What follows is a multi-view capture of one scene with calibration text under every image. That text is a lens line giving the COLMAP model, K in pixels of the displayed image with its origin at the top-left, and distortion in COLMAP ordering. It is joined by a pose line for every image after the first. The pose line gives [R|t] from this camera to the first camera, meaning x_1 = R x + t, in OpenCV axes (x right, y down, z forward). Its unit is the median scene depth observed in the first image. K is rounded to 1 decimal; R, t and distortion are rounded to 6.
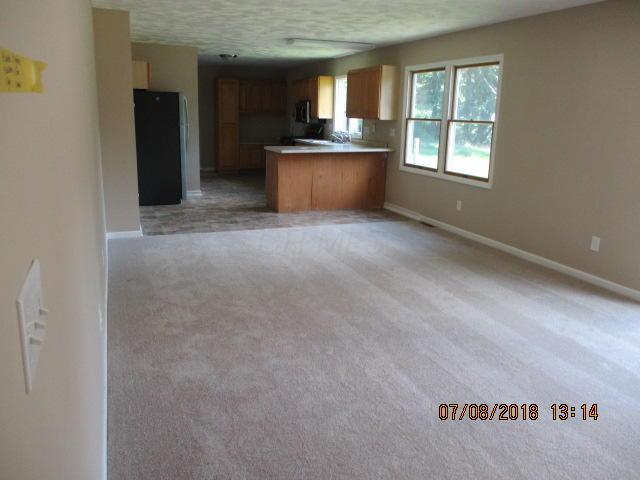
lens RADIAL K [[549.5, 0, 321.2], [0, 549.5, 235.8], [0, 0, 1]] dist [-0.000188, 0.001175]
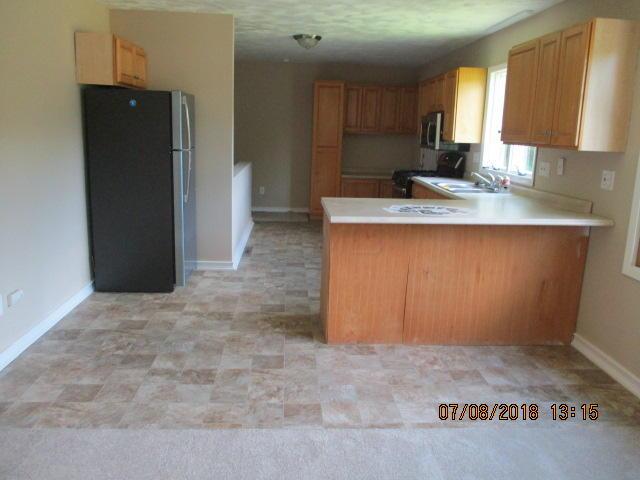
lens RADIAL K [[549.5, 0, 321.2], [0, 549.5, 235.8], [0, 0, 1]] dist [-0.000188, 0.001175]
pose [[0.953993, 0.067599, -0.292110, 0.043037], [-0.077774, 0.996698, -0.023347, -0.112201], [0.289568, 0.044991, 0.956100, 0.504361]]
